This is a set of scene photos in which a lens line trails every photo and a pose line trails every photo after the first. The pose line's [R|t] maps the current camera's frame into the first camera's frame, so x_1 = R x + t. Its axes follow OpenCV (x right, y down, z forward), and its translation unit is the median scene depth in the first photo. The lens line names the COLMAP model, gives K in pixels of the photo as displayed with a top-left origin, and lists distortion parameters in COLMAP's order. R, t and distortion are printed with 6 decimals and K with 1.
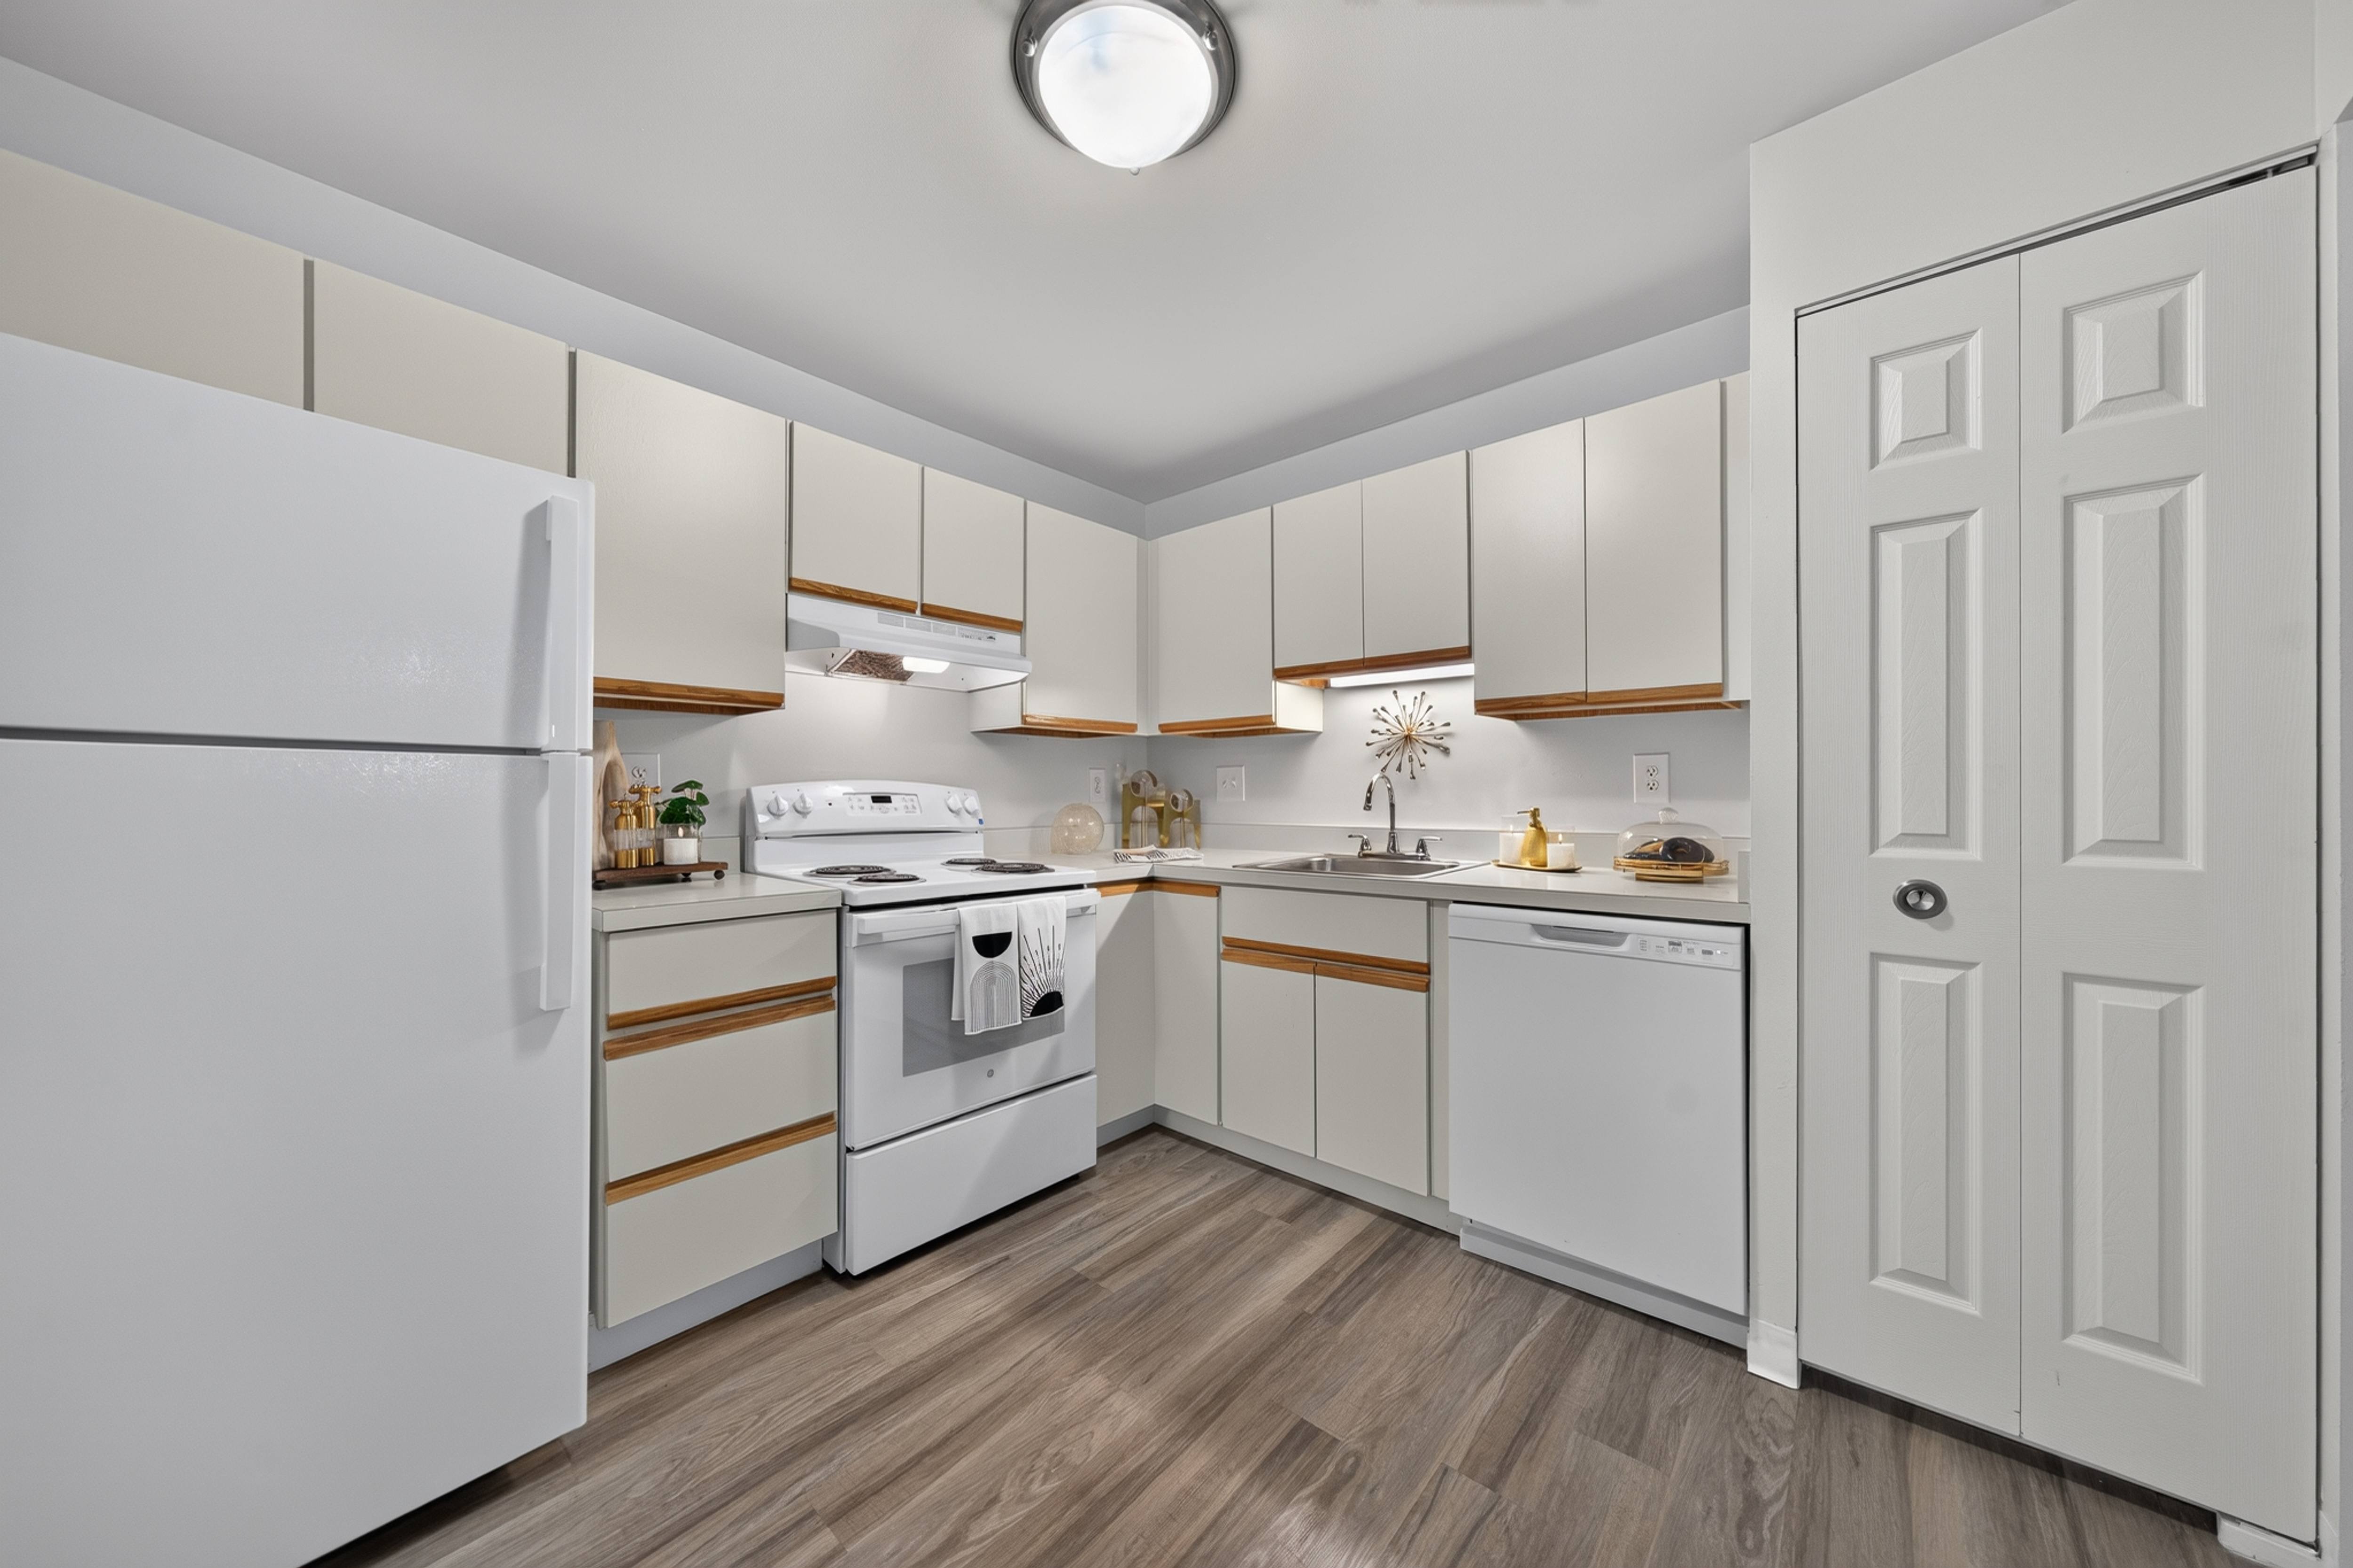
lens RADIAL K [[794.5, 0, 1179.6], [0, 794.5, 782.0], [0, 0, 1]] dist [-0.000043, 0.000602]
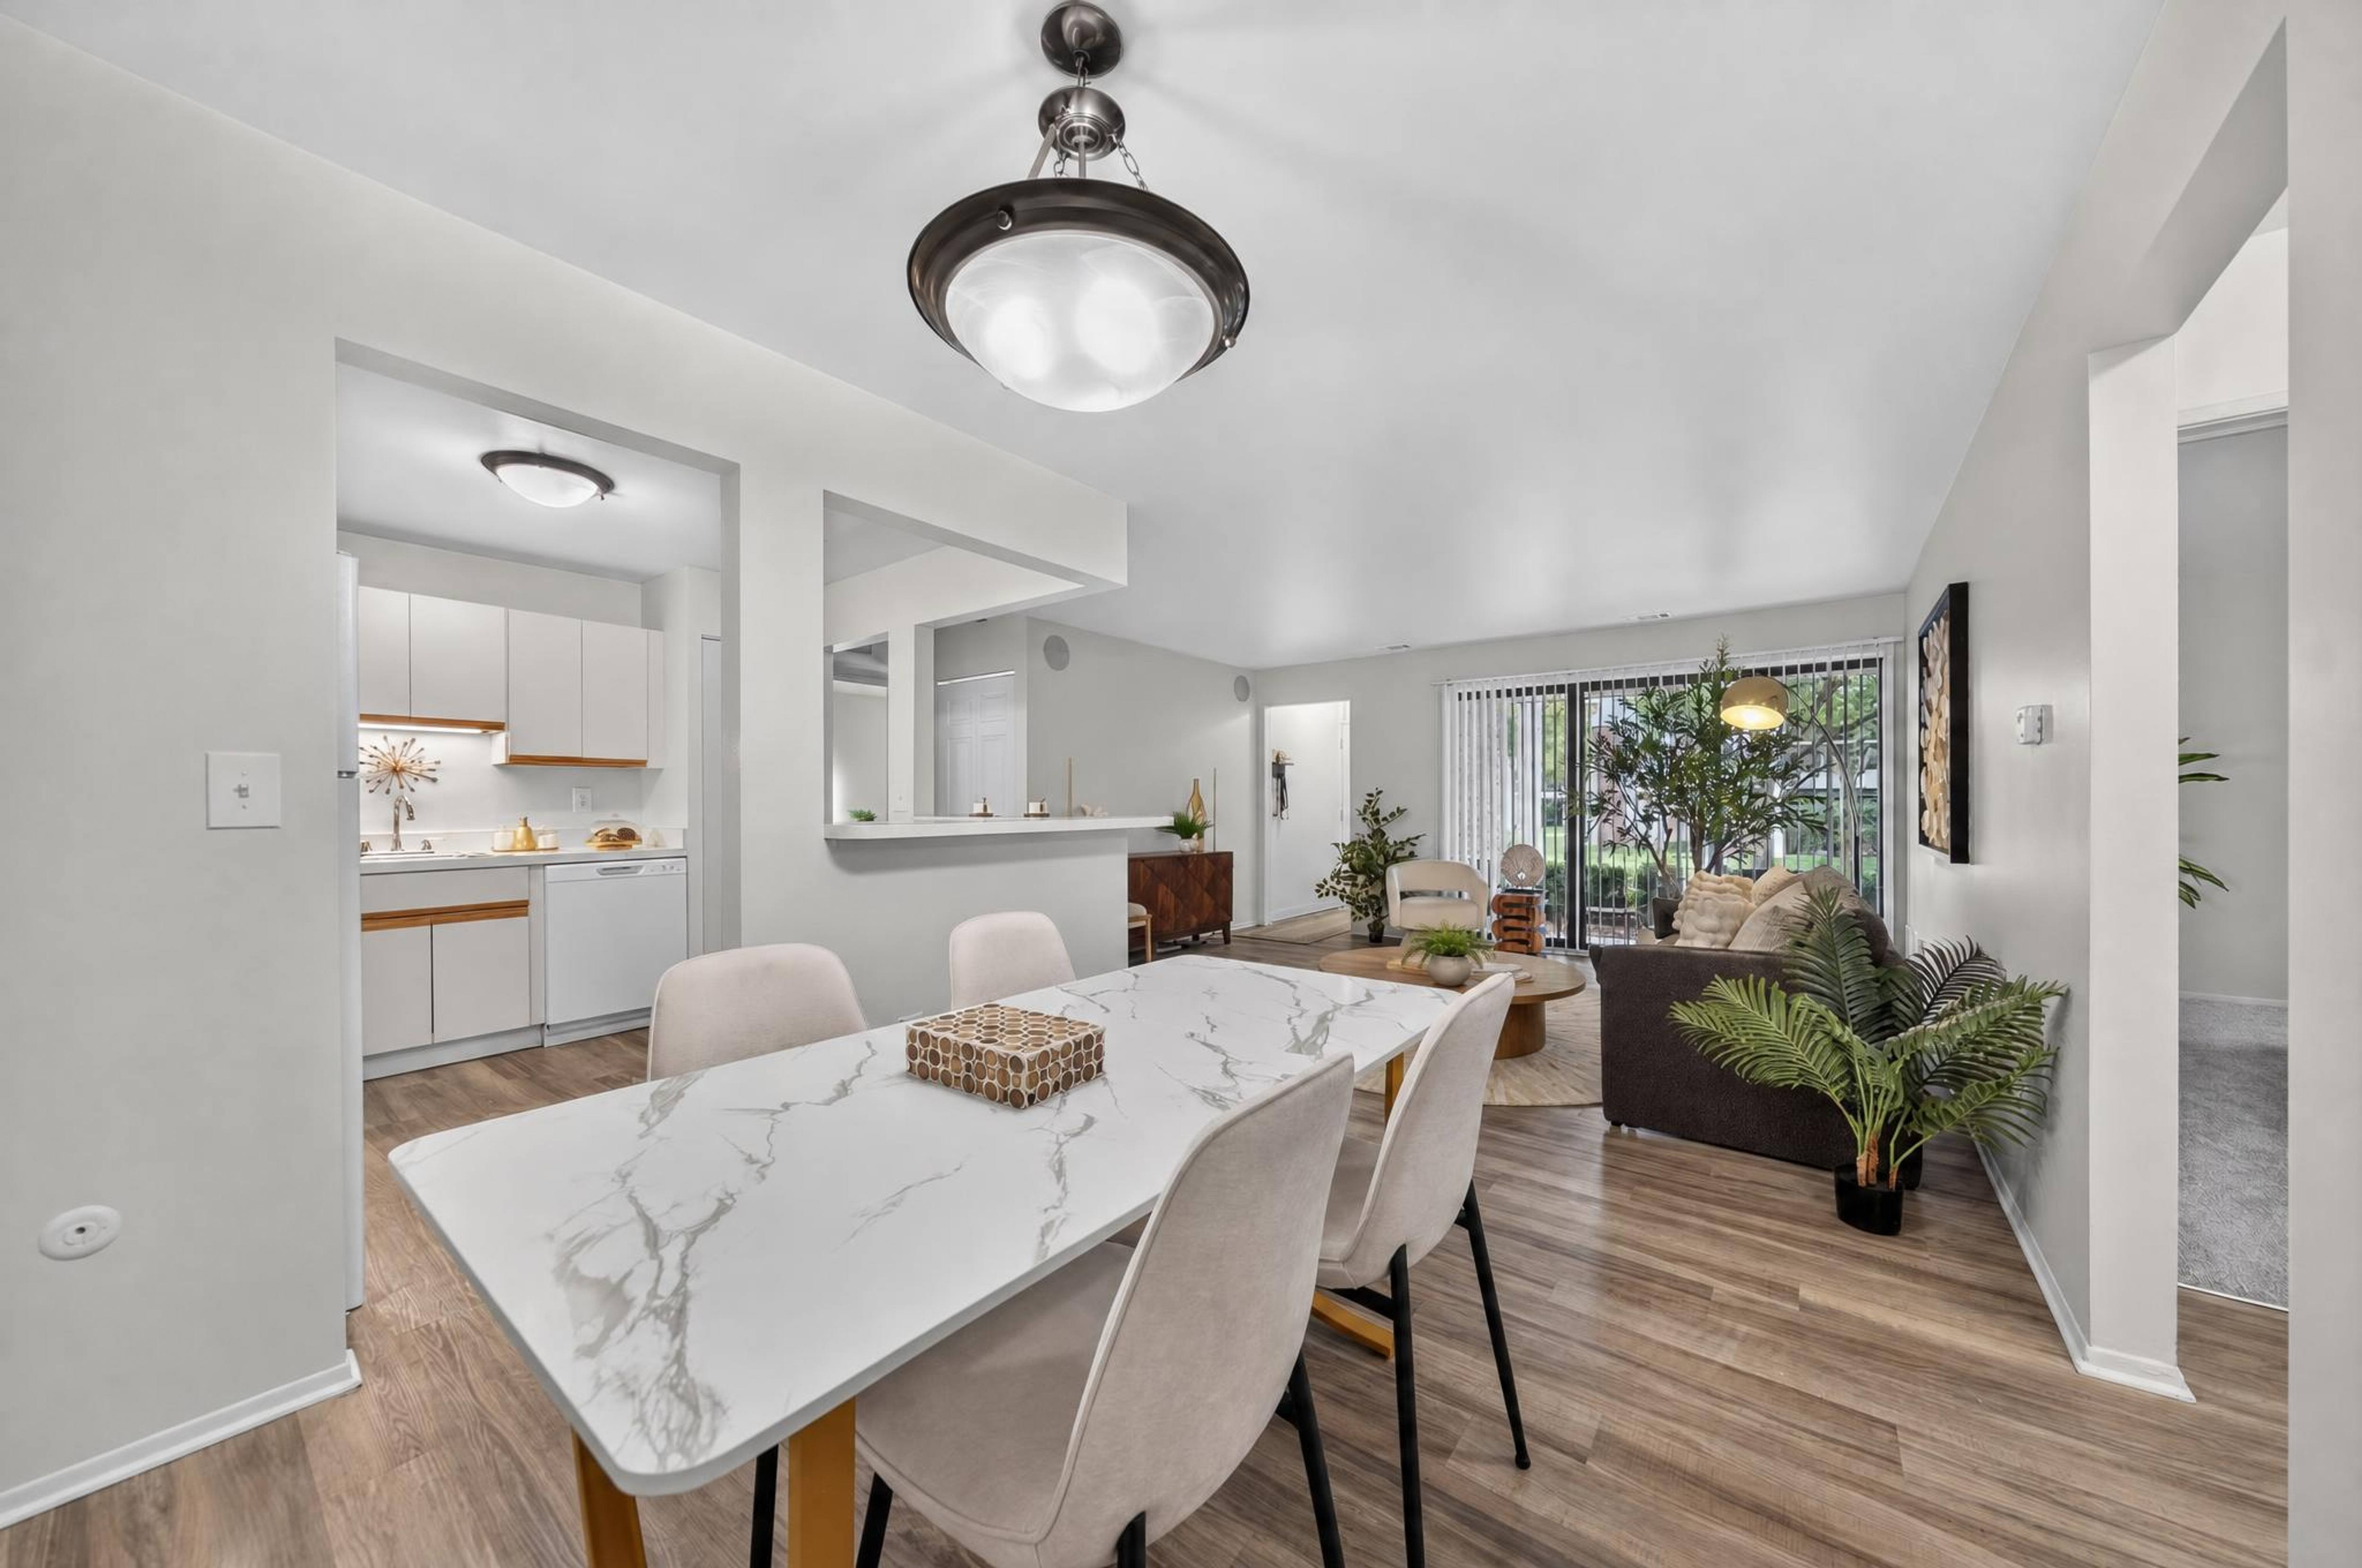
lens RADIAL K [[797.4, 0, 1184.8], [0, 797.4, 802.1], [0, 0, 1]] dist [-0.000043, 0.000602]
pose [[-0.035507, 0.003687, 0.999363, -1.493087], [-0.005636, 0.999977, -0.003890, -0.001046], [-0.999354, -0.005770, -0.035486, -0.427138]]
